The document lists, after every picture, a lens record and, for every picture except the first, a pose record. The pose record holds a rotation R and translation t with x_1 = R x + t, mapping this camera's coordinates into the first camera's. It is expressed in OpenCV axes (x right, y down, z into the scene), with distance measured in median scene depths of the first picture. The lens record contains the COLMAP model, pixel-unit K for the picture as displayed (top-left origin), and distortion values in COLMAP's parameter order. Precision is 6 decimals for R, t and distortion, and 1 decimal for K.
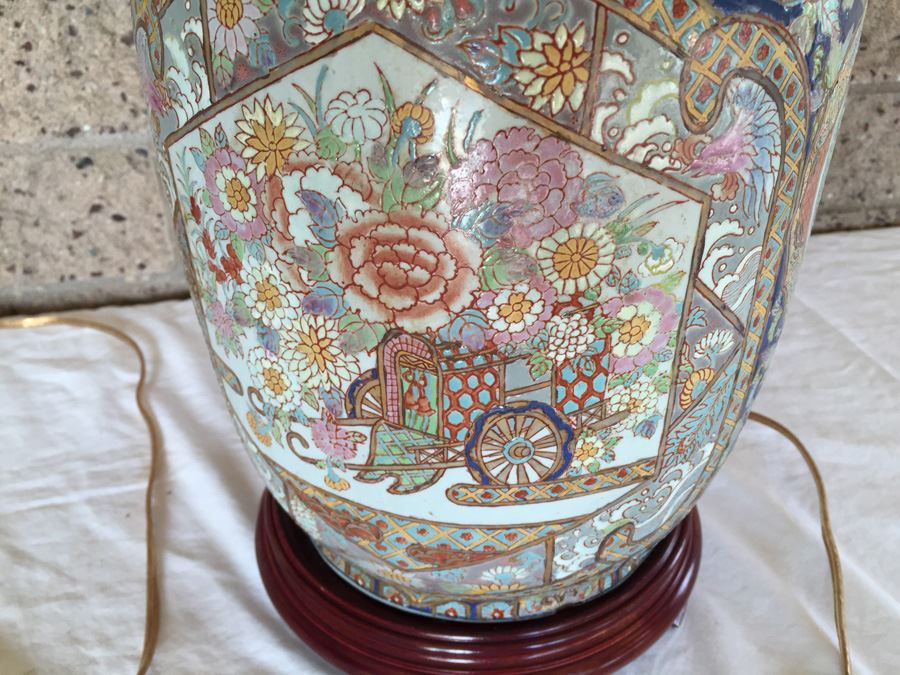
lens RADIAL K [[806.6, 0, 448.2], [0, 806.6, 349.1], [0, 0, 1]] dist [0.086697, -0.149612]
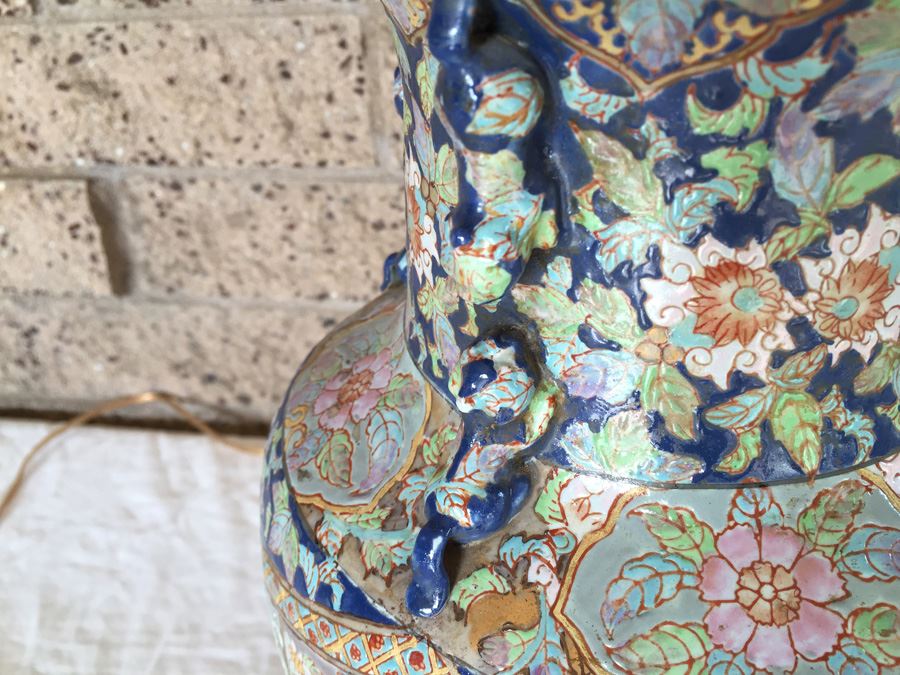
lens RADIAL K [[806.6, 0, 445.0], [0, 806.6, 344.2], [0, 0, 1]] dist [0.086697, -0.149612]
pose [[0.927608, 0.171535, -0.331842, 0.068612], [-0.152717, 0.984846, 0.082191, -0.348706], [0.340912, -0.025563, 0.939748, 0.039669]]
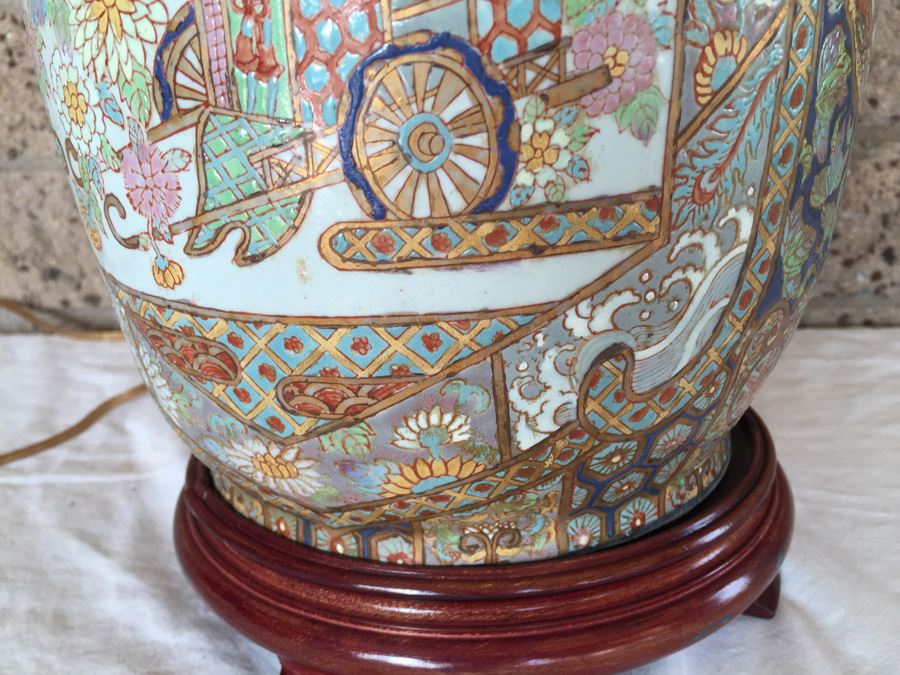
lens RADIAL K [[806.6, 0, 448.1], [0, 806.6, 349.2], [0, 0, 1]] dist [0.086697, -0.149612]
pose [[0.954044, 0.064035, -0.292746, 0.150087], [-0.132688, 0.966188, -0.221078, 0.155047], [0.268690, 0.249762, 0.930282, 0.267402]]
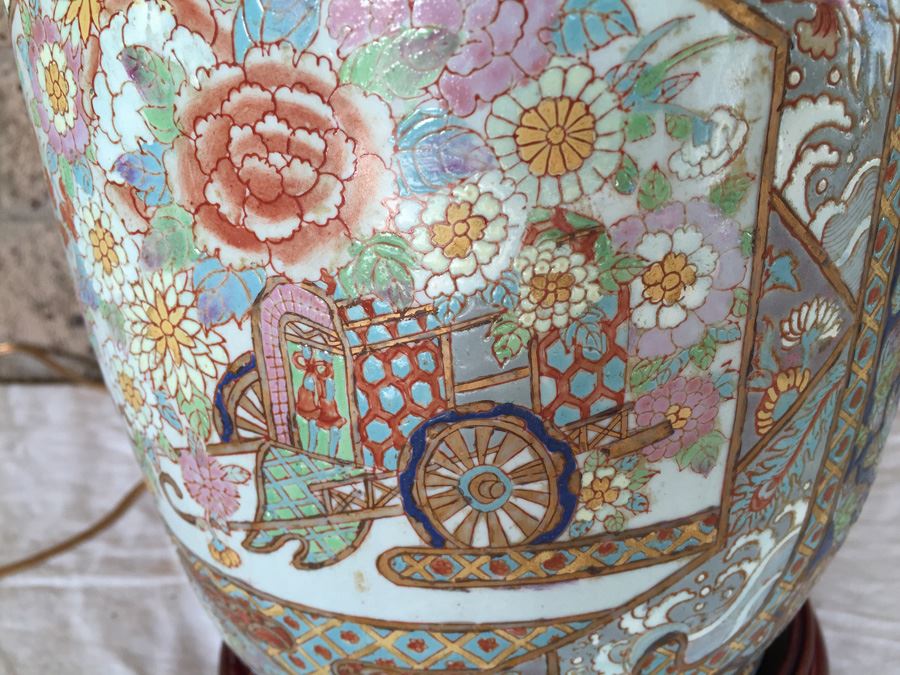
lens RADIAL K [[806.6, 0, 445.9], [0, 806.6, 343.9], [0, 0, 1]] dist [0.086697, -0.149612]
pose [[0.949213, 0.078226, -0.304755, 0.124287], [-0.132287, 0.978052, -0.160980, 0.022124], [0.285474, 0.193119, 0.938728, 0.230541]]
